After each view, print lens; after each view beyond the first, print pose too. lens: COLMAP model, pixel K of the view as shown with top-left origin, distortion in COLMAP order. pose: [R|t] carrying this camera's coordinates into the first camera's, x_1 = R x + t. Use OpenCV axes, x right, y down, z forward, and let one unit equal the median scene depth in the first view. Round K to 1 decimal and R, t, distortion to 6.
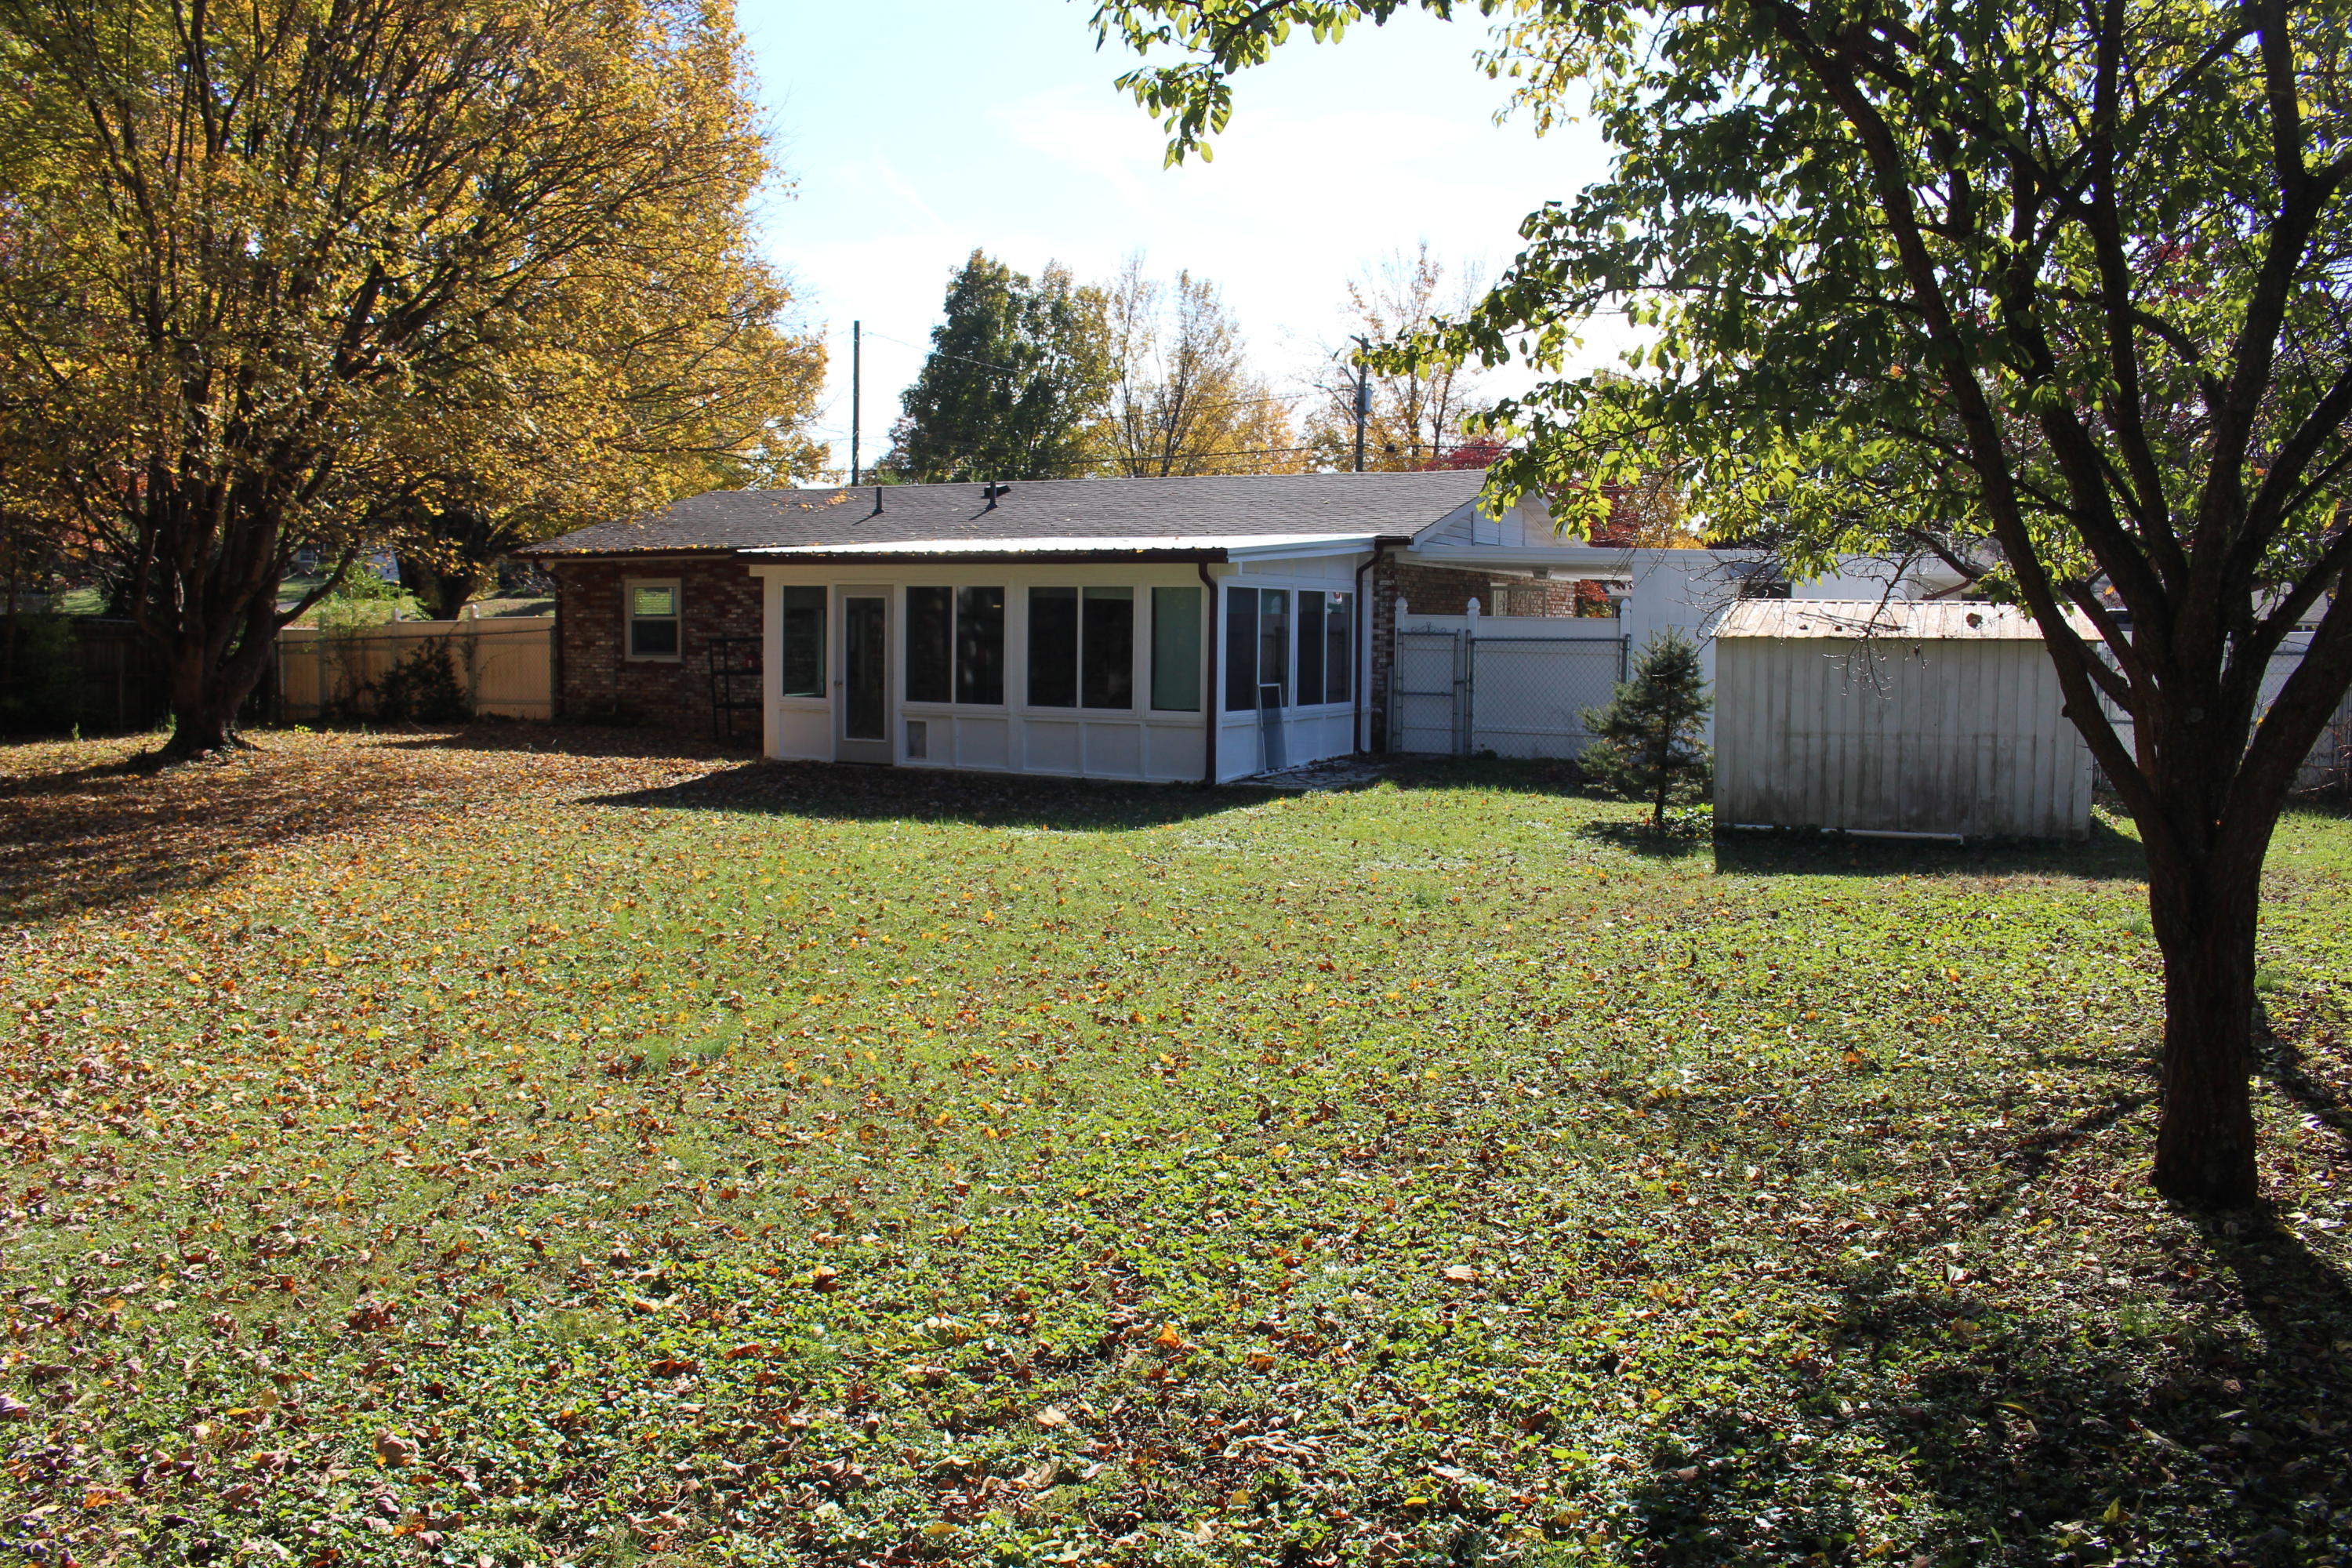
lens RADIAL K [[1944.1, 0, 1179.1], [0, 1944.1, 773.4], [0, 0, 1]] dist [-0.089139, -0.008454]
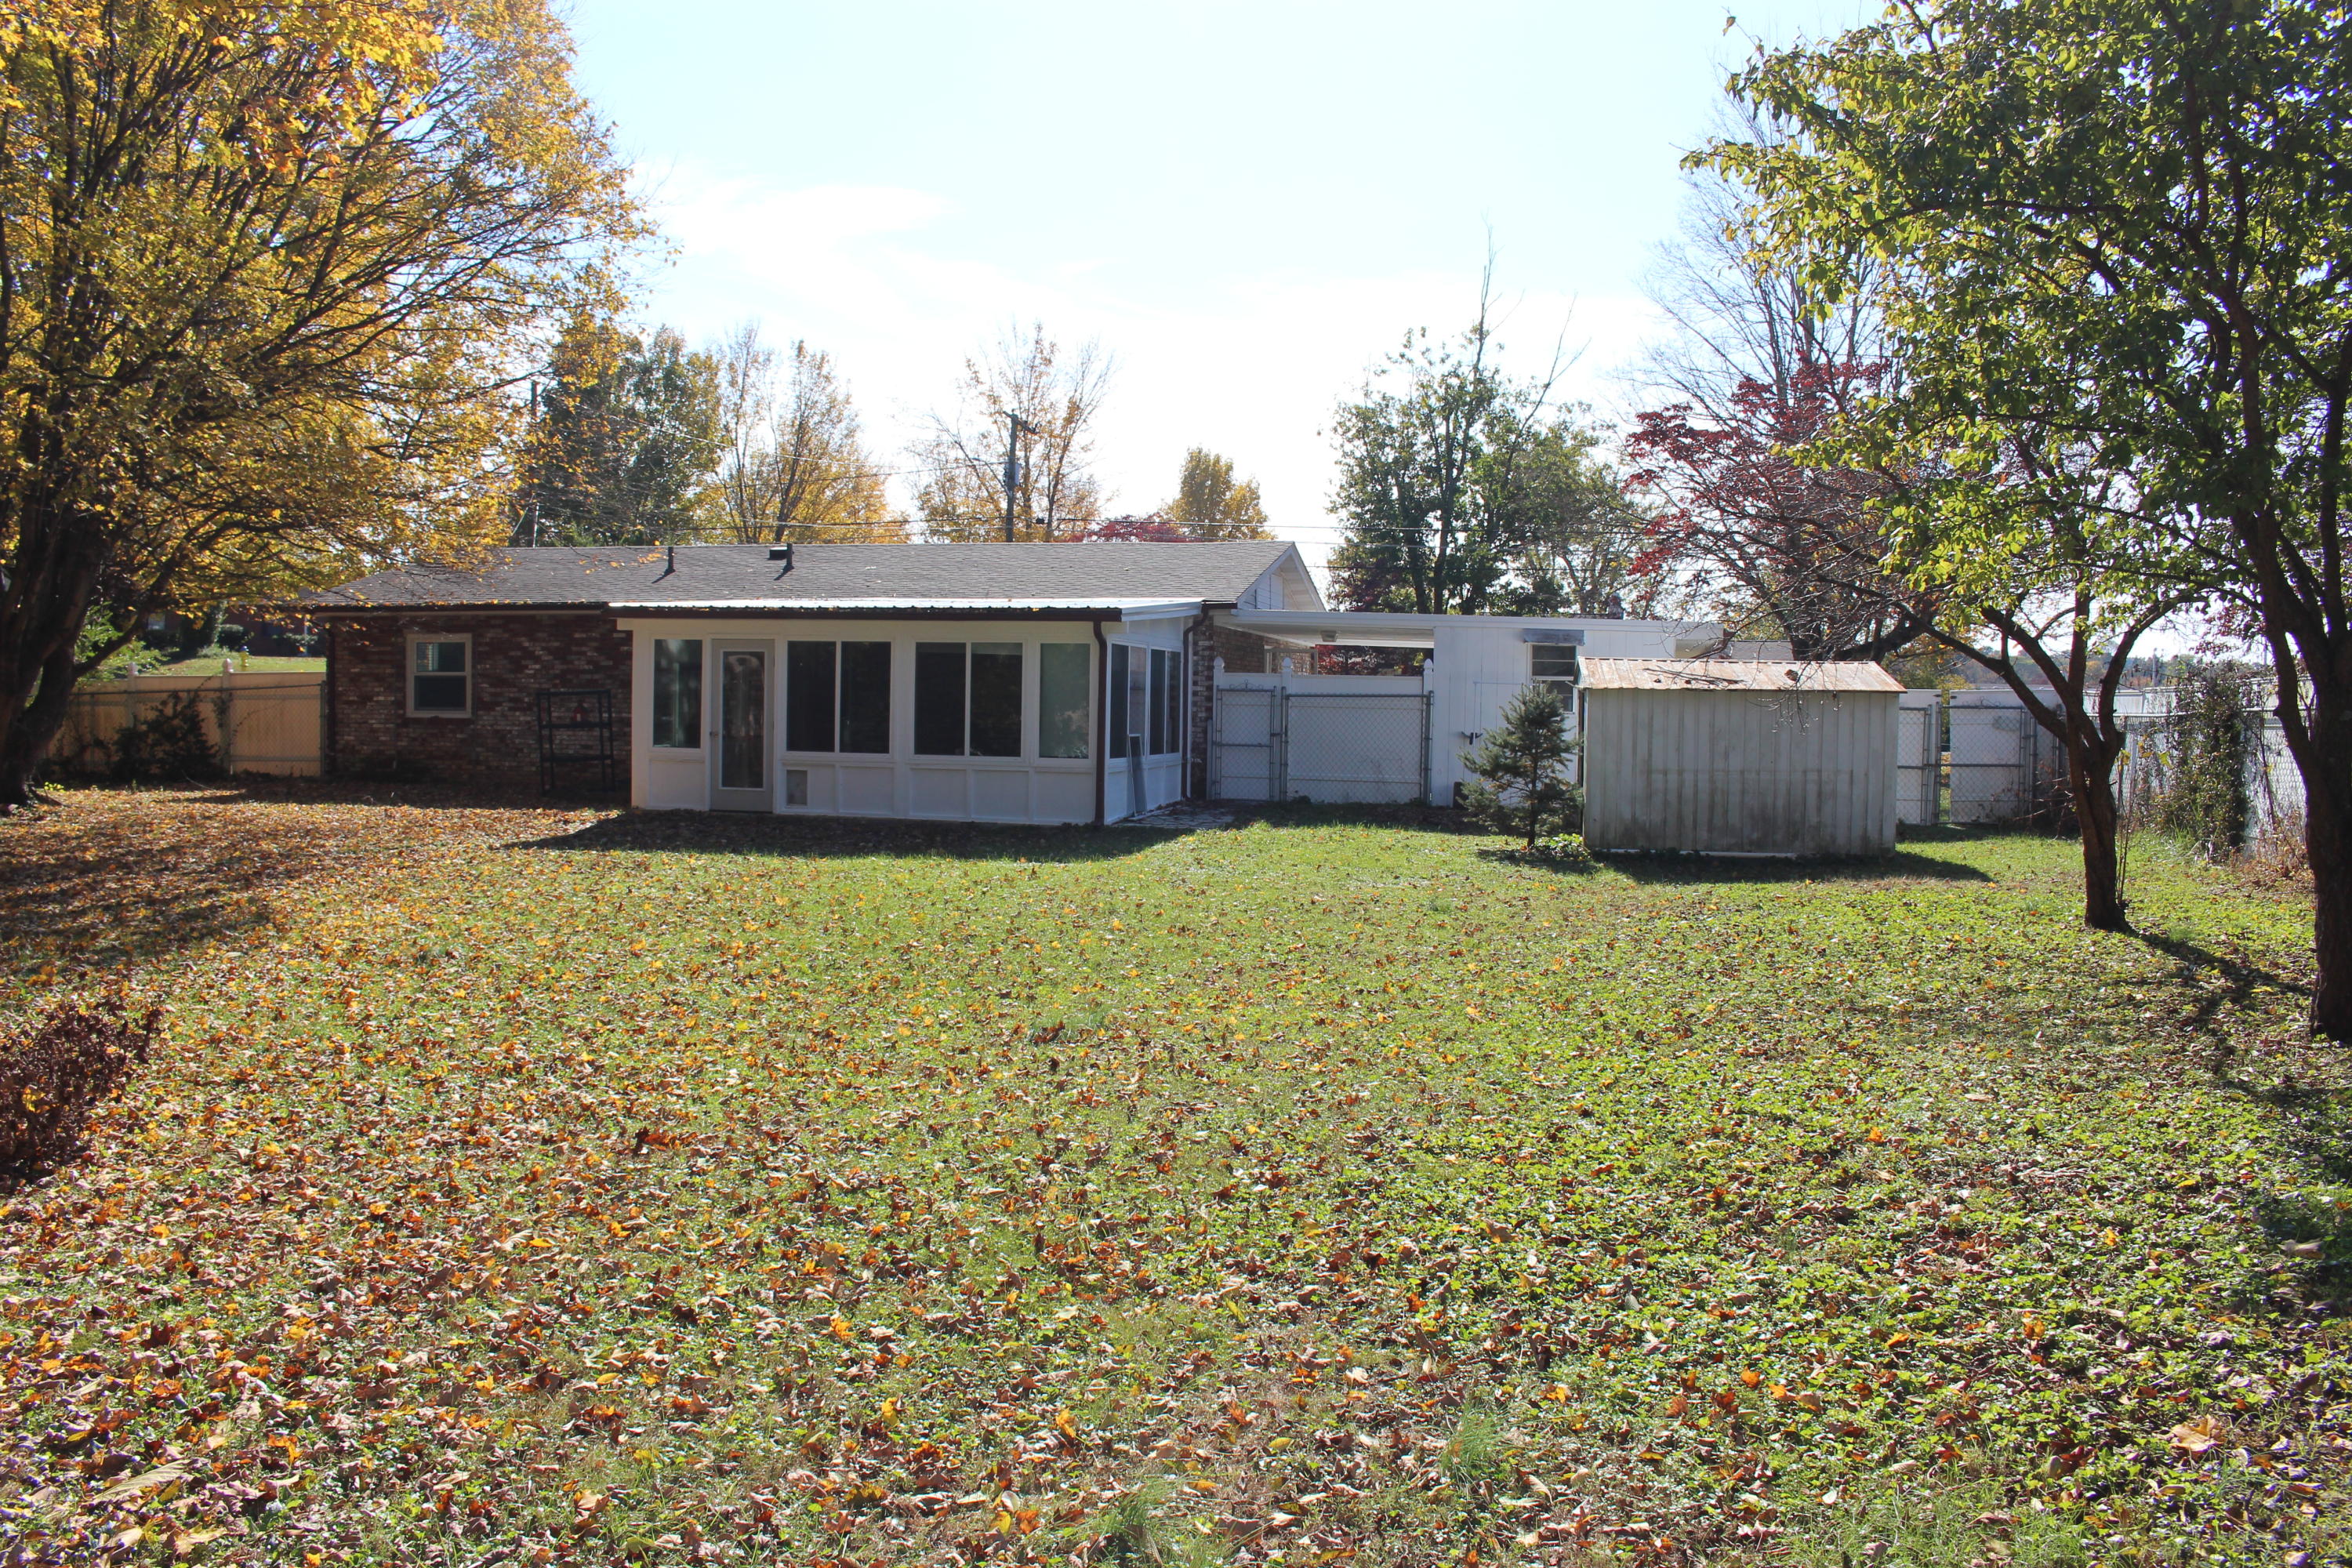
lens RADIAL K [[1944.1, 0, 1172.5], [0, 1944.1, 786.7], [0, 0, 1]] dist [-0.089139, -0.008454]
pose [[0.971171, -0.005798, 0.238314, -0.184397], [0.013129, 0.999488, -0.029184, 0.014764], [-0.238023, 0.031471, 0.970750, -0.057081]]
